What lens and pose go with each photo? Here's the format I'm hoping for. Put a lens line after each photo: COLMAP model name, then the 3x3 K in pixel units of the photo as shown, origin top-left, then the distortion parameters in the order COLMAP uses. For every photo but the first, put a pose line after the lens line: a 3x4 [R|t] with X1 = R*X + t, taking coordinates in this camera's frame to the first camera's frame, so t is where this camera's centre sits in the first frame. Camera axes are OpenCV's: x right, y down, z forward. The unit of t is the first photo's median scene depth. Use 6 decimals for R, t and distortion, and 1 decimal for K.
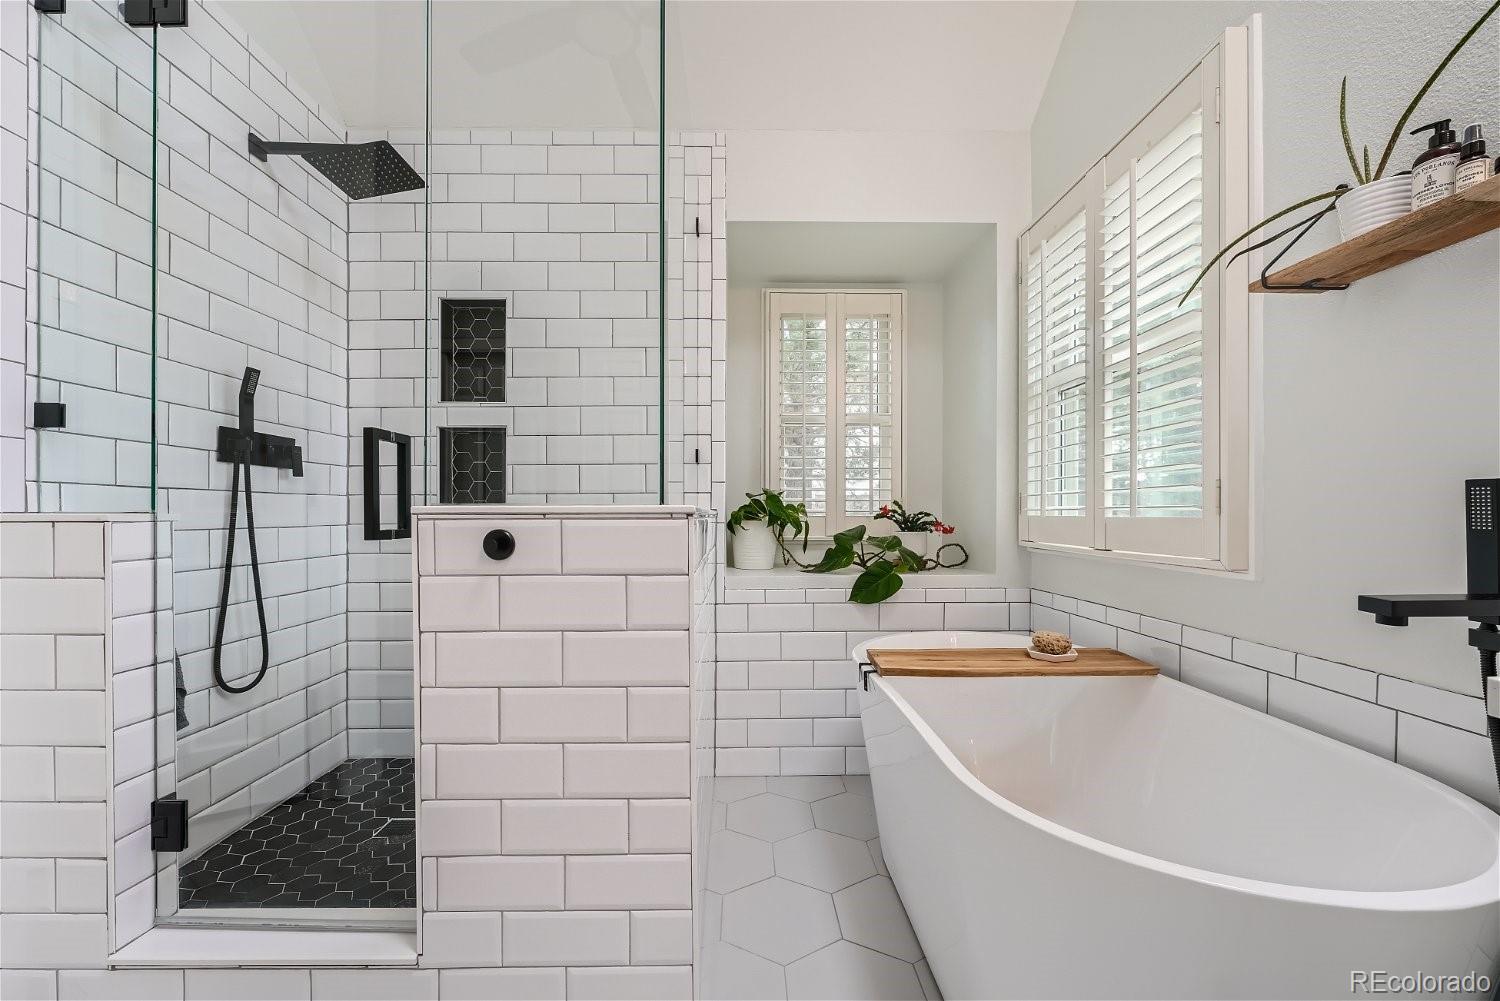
lens RADIAL K [[597.2, 0, 744.9], [0, 597.2, 512.1], [0, 0, 1]] dist [-0.006681, 0.001161]
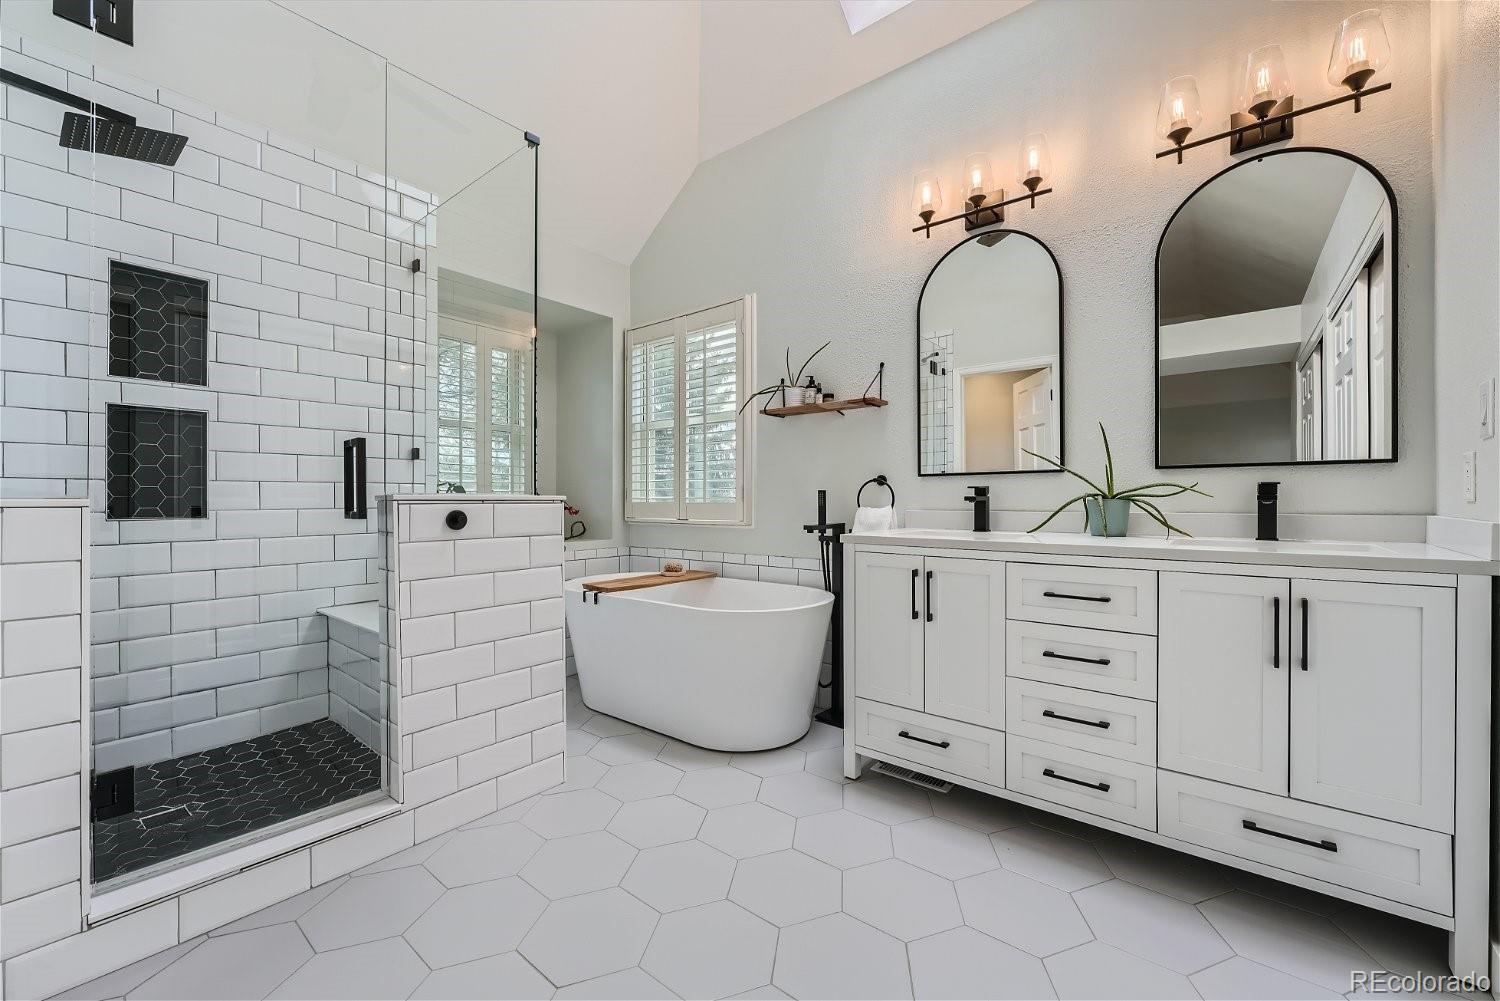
lens RADIAL K [[597.2, 0, 752.2], [0, 597.2, 500.4], [0, 0, 1]] dist [-0.006681, 0.001161]
pose [[0.633847, 0.001692, 0.773457, -0.697488], [-0.000745, 0.999998, -0.001577, 0.003133], [-0.773458, 0.000423, 0.633847, -0.361624]]
